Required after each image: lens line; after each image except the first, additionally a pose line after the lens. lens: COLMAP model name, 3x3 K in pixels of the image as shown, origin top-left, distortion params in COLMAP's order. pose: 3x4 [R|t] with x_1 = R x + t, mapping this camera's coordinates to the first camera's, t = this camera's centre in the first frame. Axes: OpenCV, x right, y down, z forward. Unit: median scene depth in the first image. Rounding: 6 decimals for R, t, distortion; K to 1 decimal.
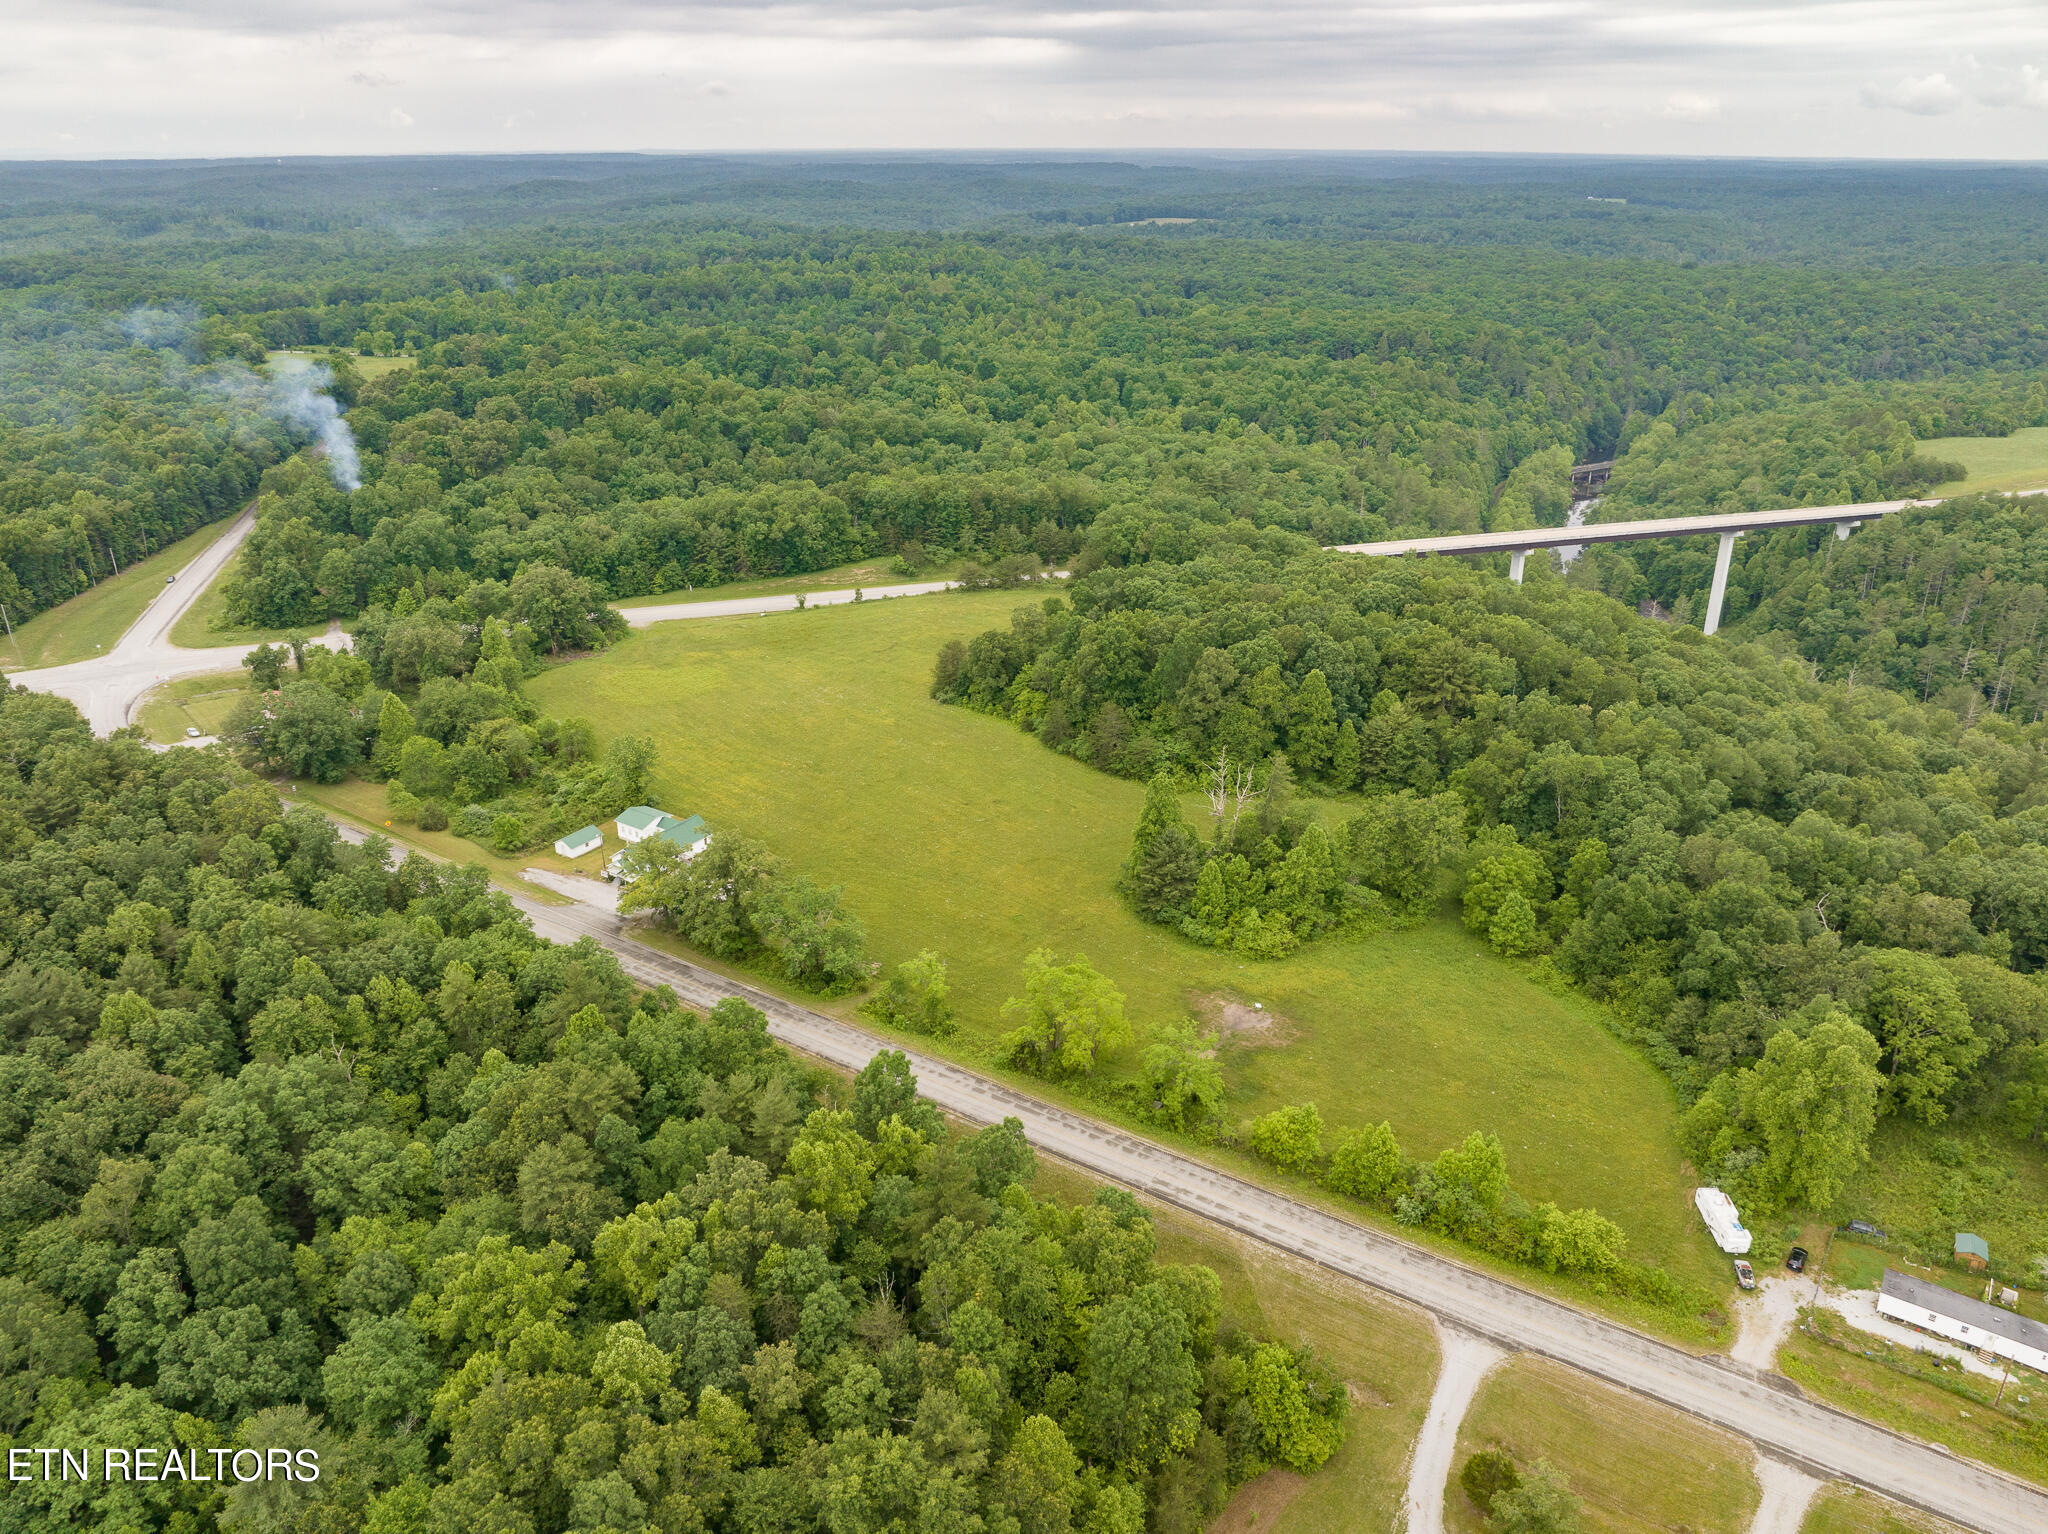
lens RADIAL K [[1441.3, 0, 1030.4], [0, 1441.3, 772.7], [0, 0, 1]] dist [-0.045097, 0.014668]
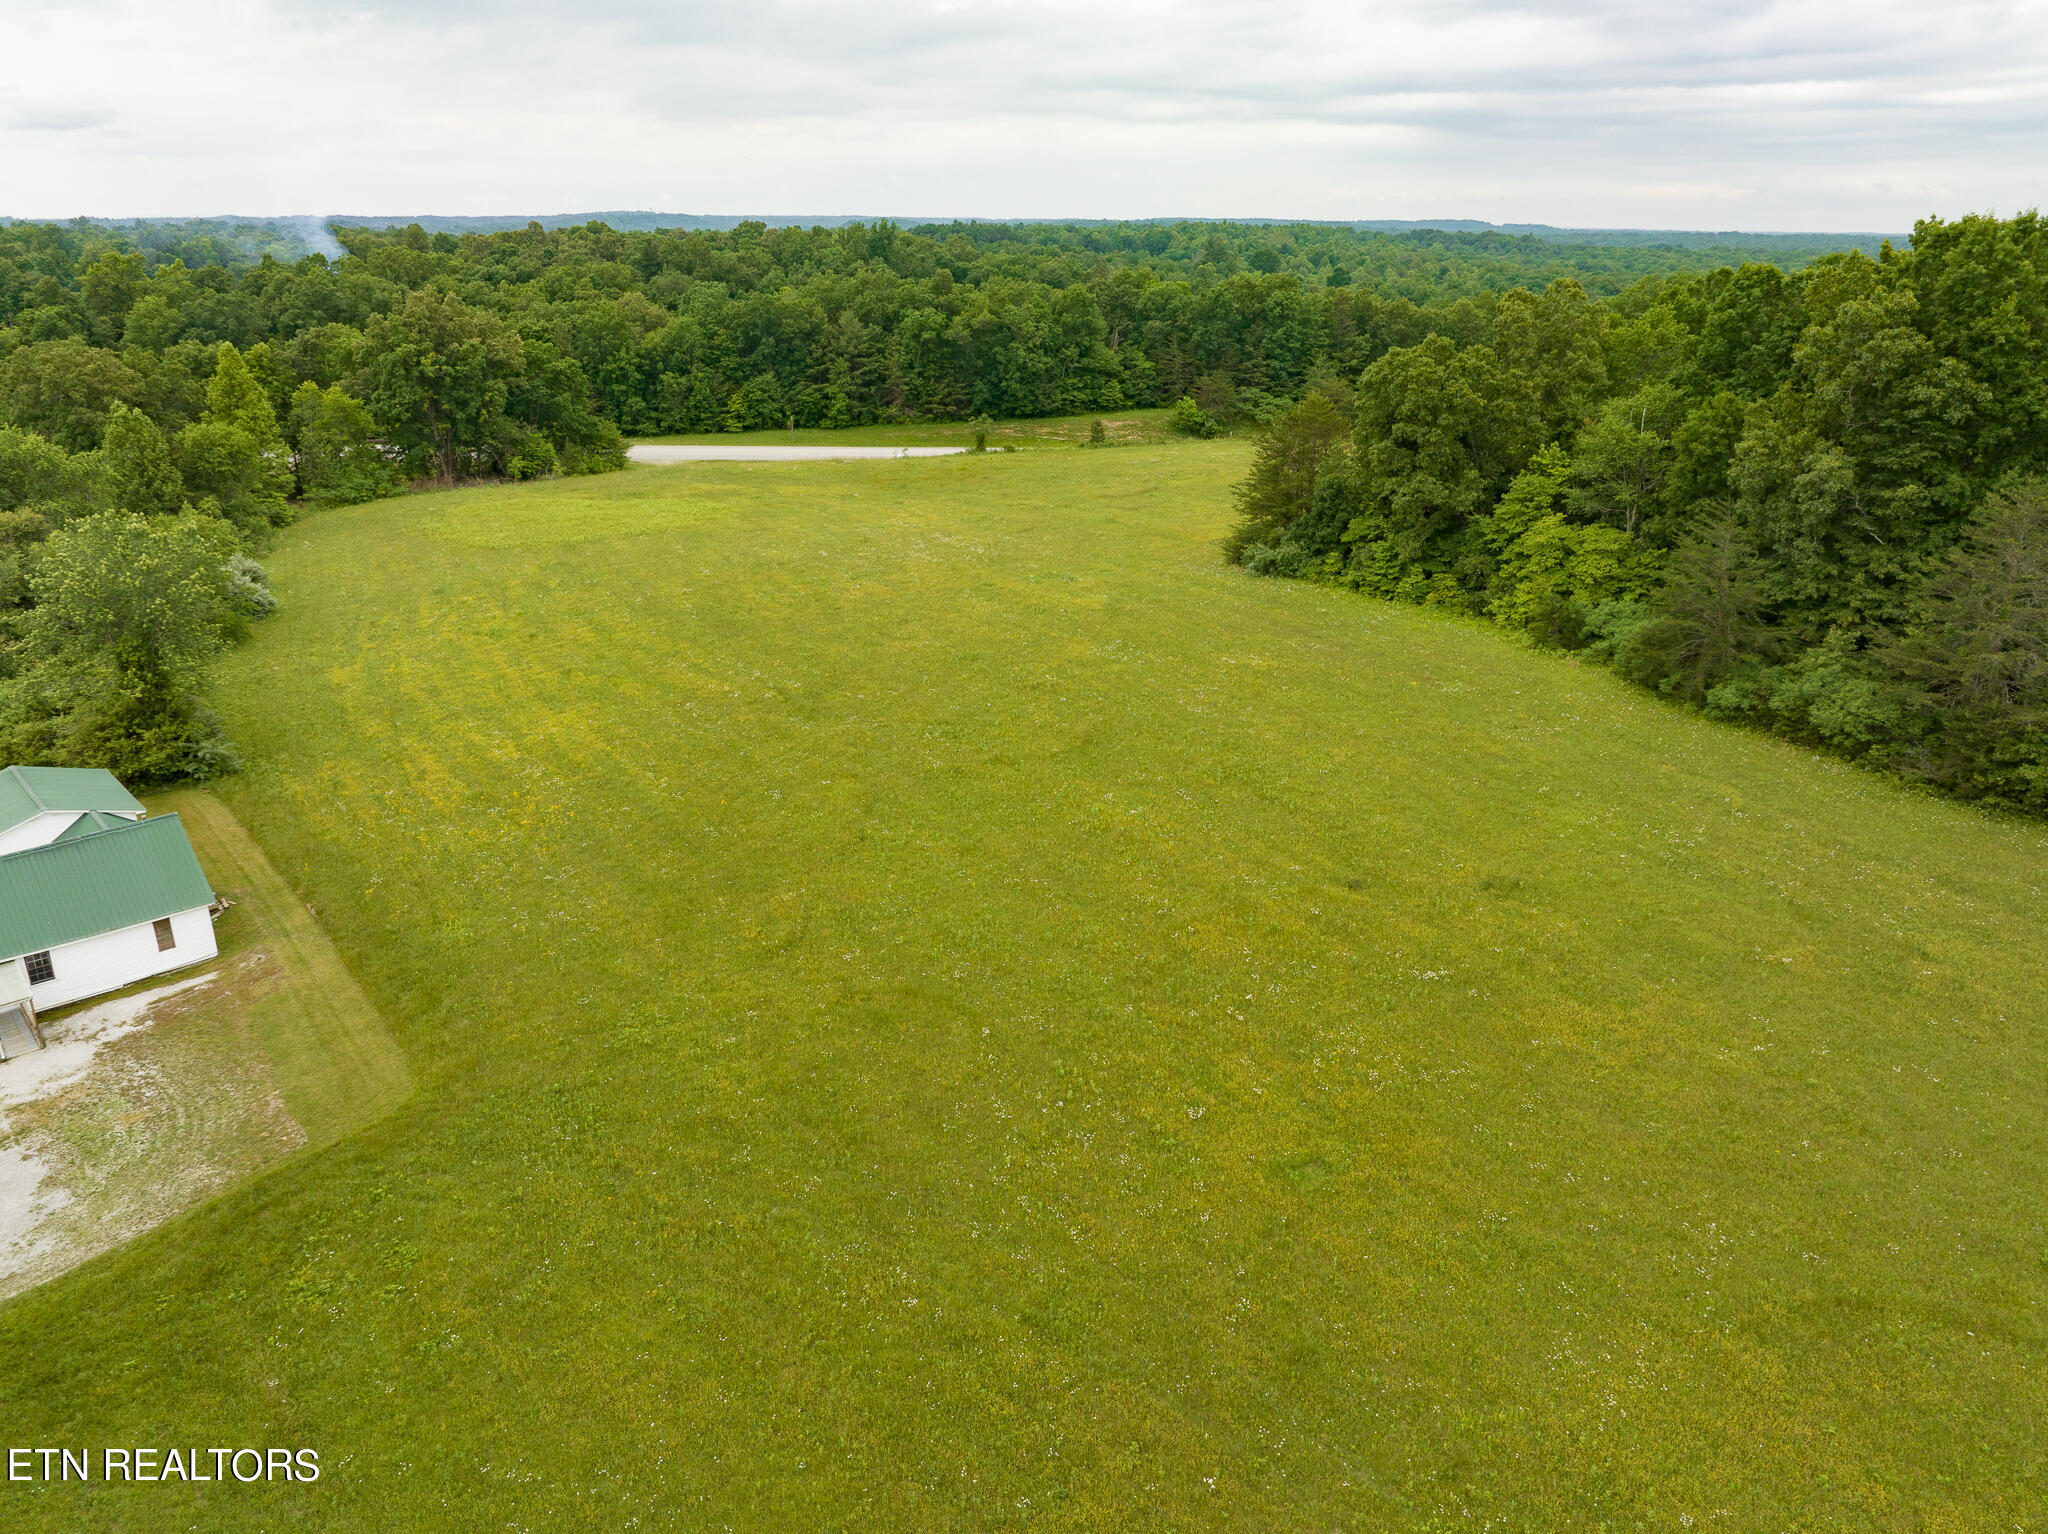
lens RADIAL K [[1441.3, 0, 1037.3], [0, 1441.3, 778.3], [0, 0, 1]] dist [-0.045097, 0.014668]
pose [[0.977146, 0.085423, -0.194649, -0.045134], [-0.093251, 0.995148, -0.031392, 0.015473], [0.191023, 0.048826, 0.980371, 0.701917]]
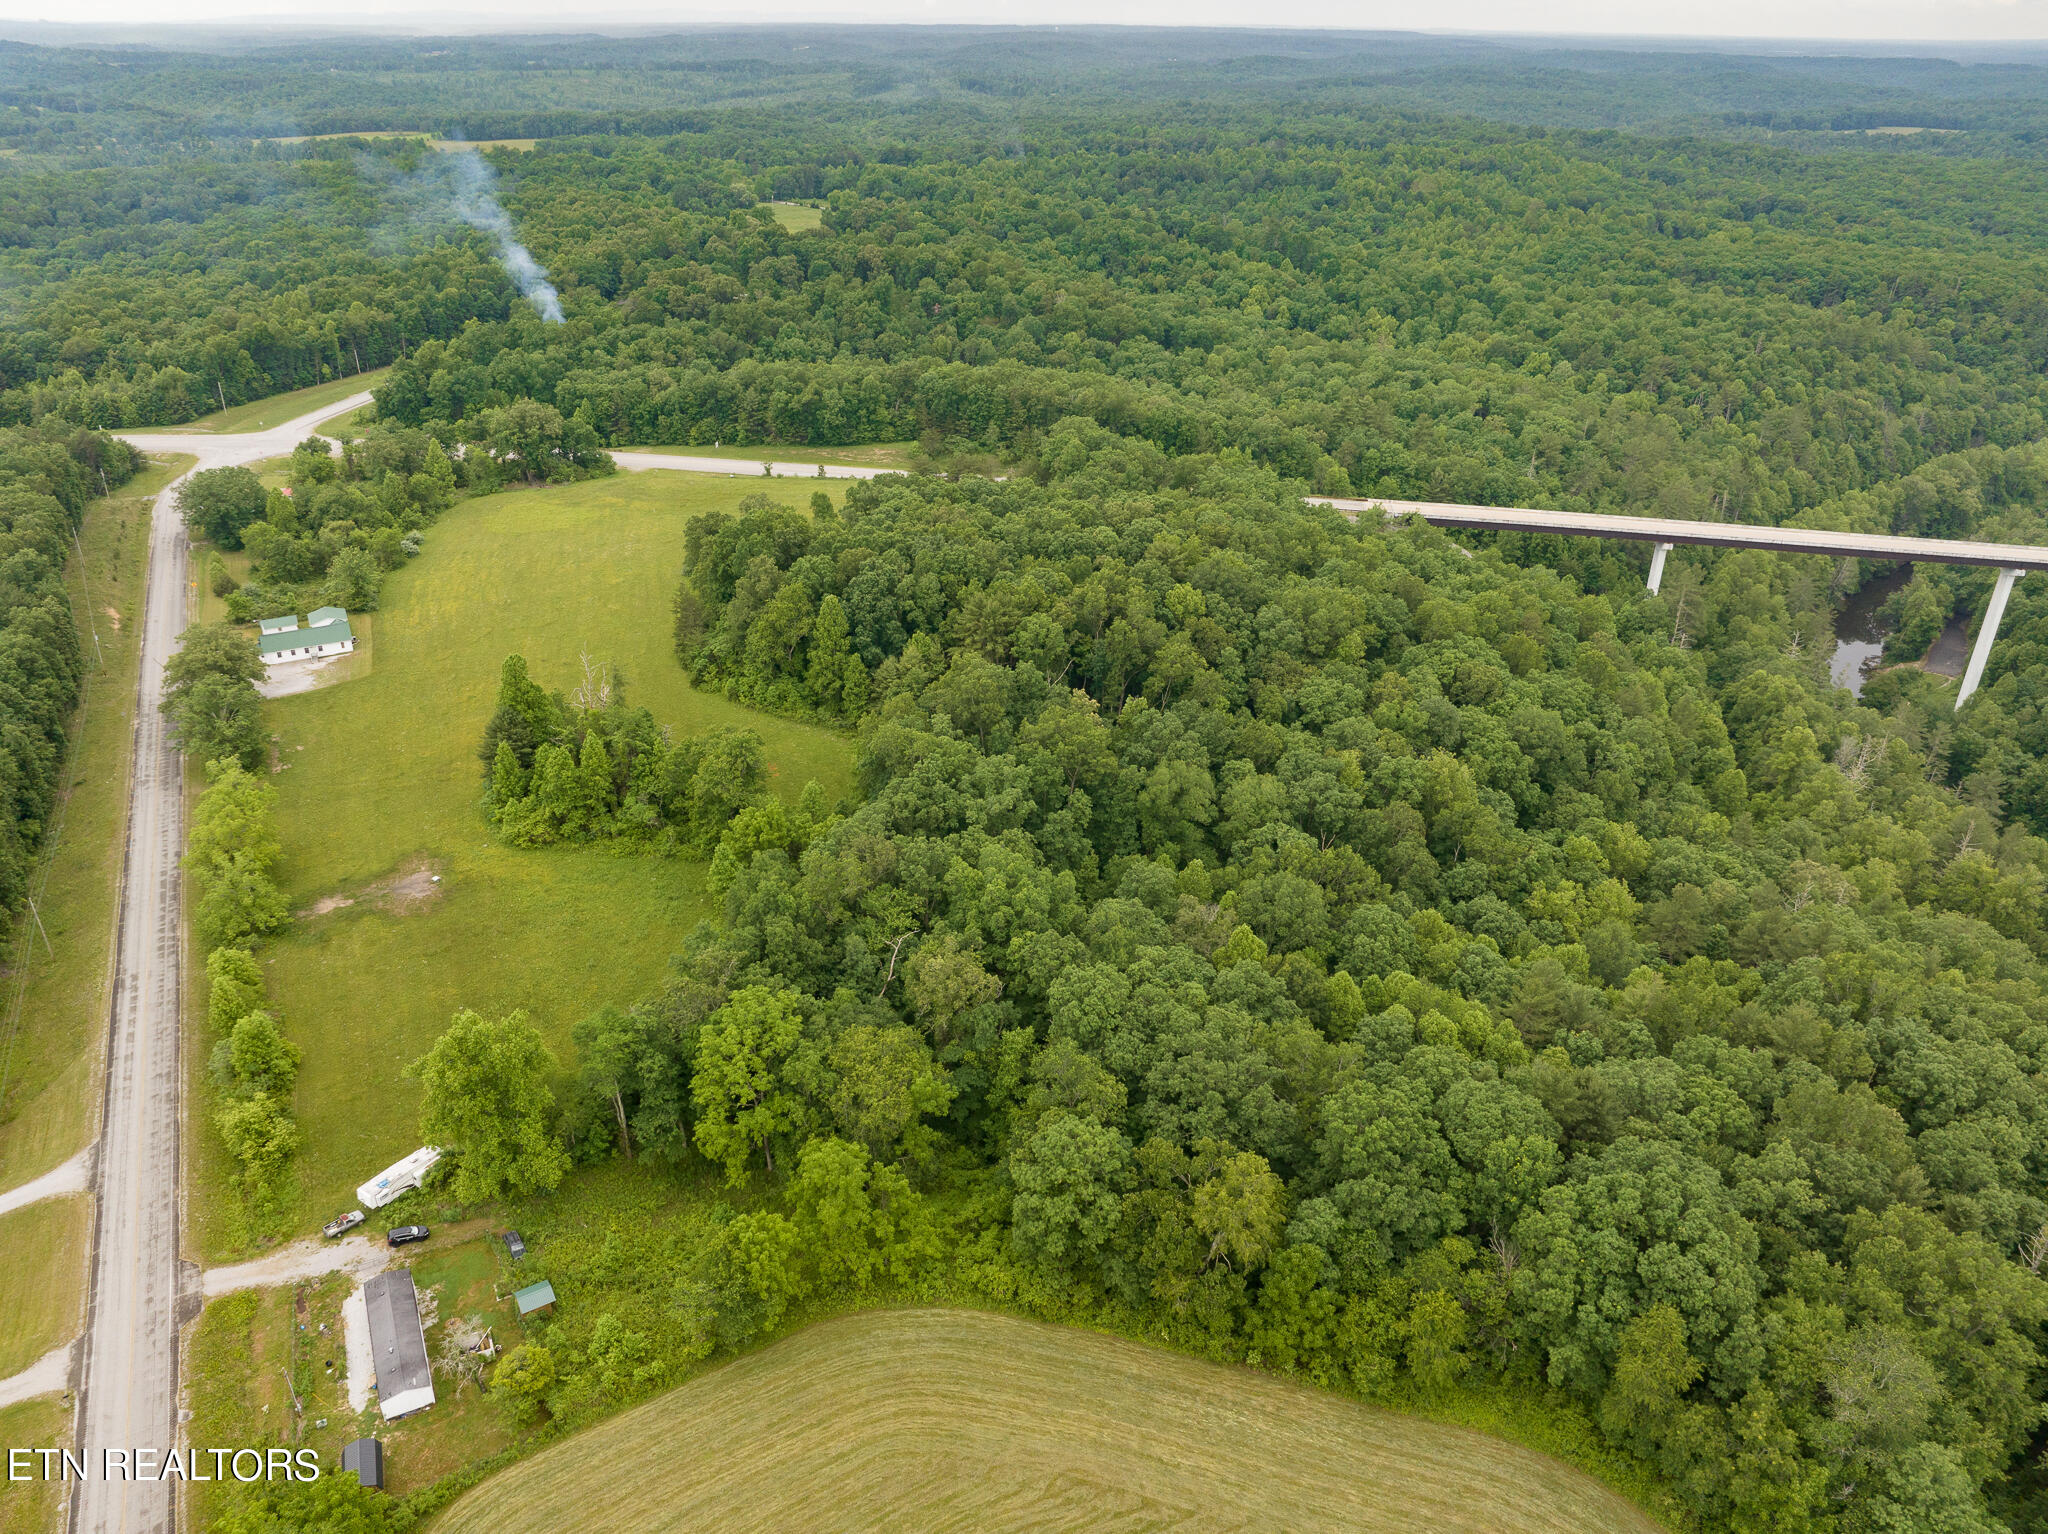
lens RADIAL K [[1441.3, 0, 1020.0], [0, 1441.3, 756.5], [0, 0, 1]] dist [-0.045097, 0.014668]
pose [[0.879574, 0.225353, -0.419005, 0.660368], [-0.199085, 0.974227, 0.106047, -0.083360], [0.432104, -0.009858, 0.901770, 0.168805]]
